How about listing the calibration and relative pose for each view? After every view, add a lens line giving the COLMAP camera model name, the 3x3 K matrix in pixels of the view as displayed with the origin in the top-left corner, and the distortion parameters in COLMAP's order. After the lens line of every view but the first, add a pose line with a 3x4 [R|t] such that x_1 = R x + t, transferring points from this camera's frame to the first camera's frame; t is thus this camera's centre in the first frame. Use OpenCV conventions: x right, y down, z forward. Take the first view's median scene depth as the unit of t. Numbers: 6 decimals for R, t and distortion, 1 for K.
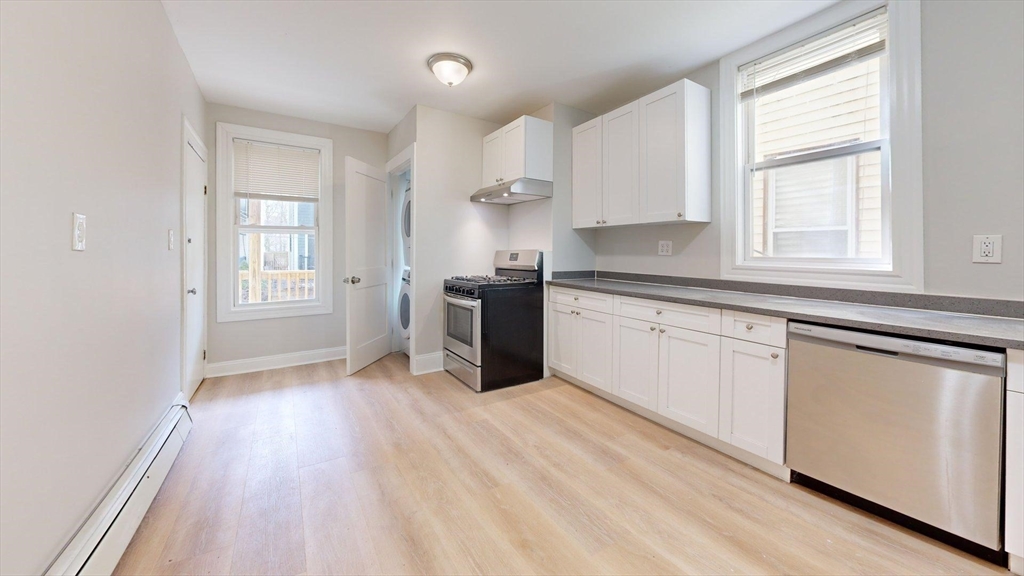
lens RADIAL K [[376.7, 0, 504.0], [0, 376.7, 284.6], [0, 0, 1]] dist [0.000471, -0.000113]
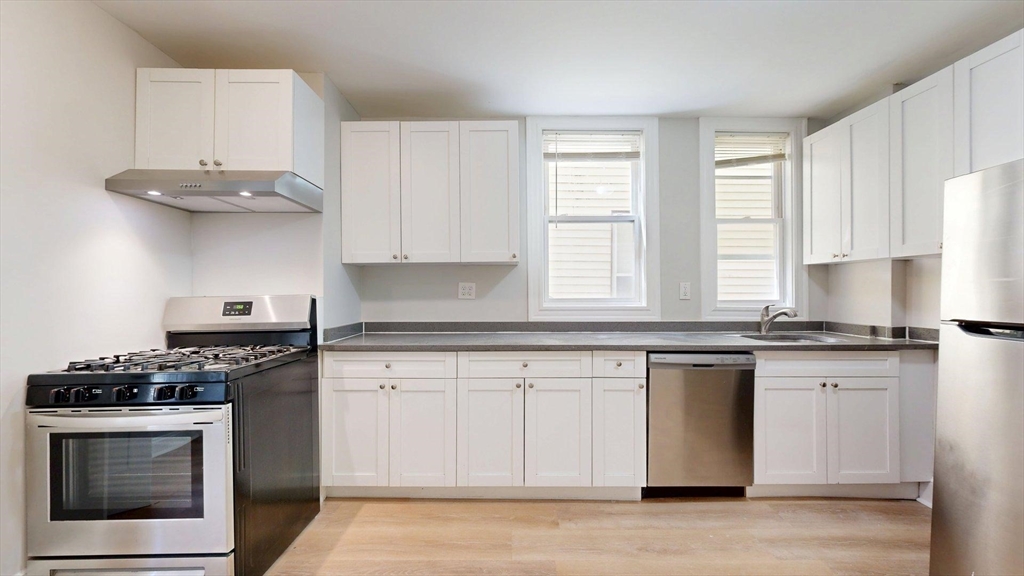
lens RADIAL K [[376.7, 0, 513.4], [0, 376.7, 286.9], [0, 0, 1]] dist [0.000471, -0.000113]
pose [[0.522466, 0.005936, 0.852640, -0.295393], [0.086653, 0.994429, -0.060021, -0.047151], [-0.848246, 0.105243, 0.519041, 0.474469]]
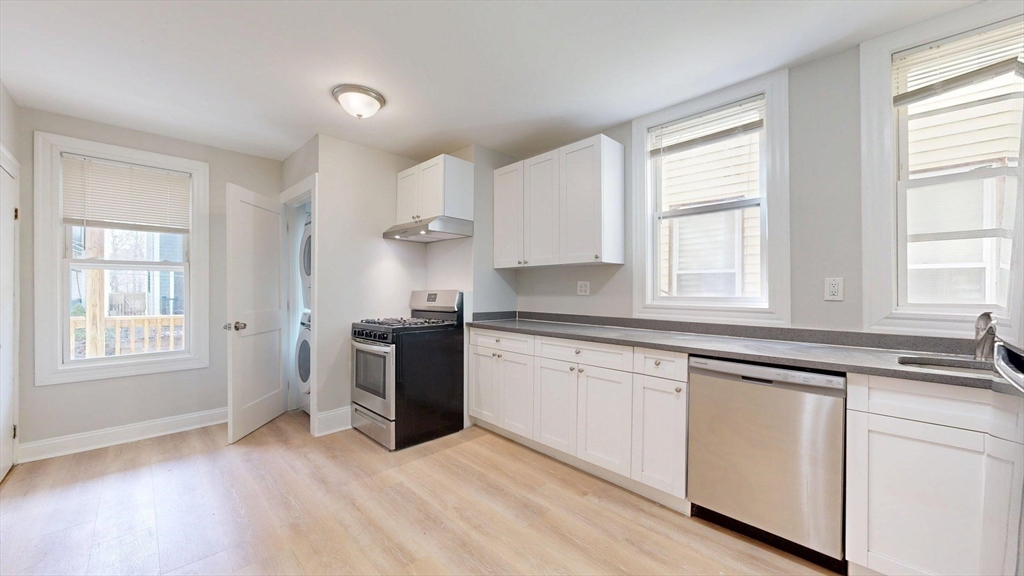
lens RADIAL K [[391.9, 0, 519.4], [0, 391.9, 282.8], [0, 0, 1]] dist [0.001605, 0.000110]
pose [[0.976767, 0.003325, 0.214279, 0.030459], [0.020863, 0.993655, -0.110522, 0.002327], [-0.213286, 0.112425, 0.970500, 0.000201]]
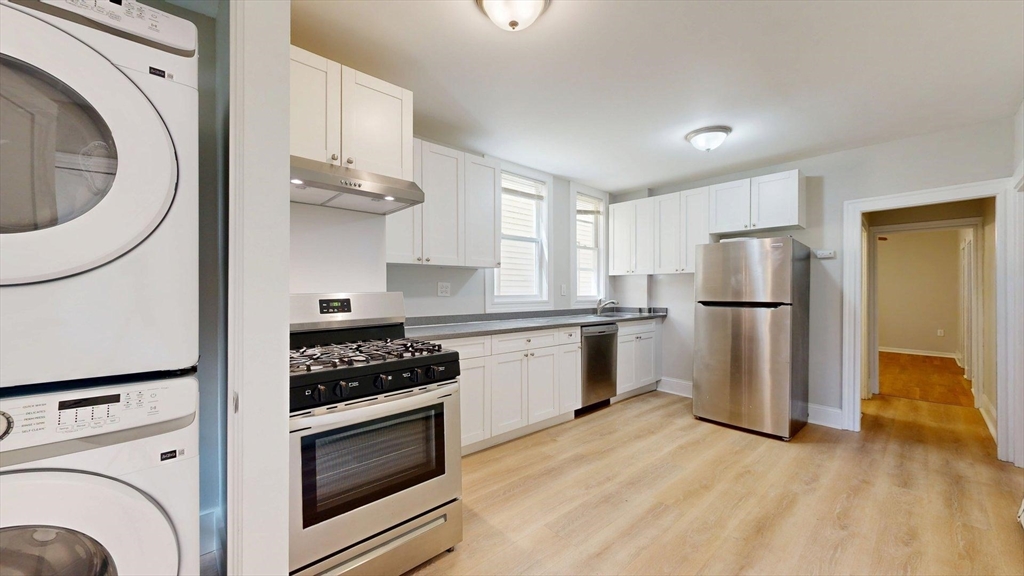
lens RADIAL K [[376.7, 0, 521.4], [0, 376.7, 284.5], [0, 0, 1]] dist [0.000471, -0.000113]
pose [[-0.190406, 0.014243, 0.981602, -0.697543], [0.095071, 0.995463, 0.003997, -0.102006], [-0.977091, 0.094082, -0.190896, 1.063379]]
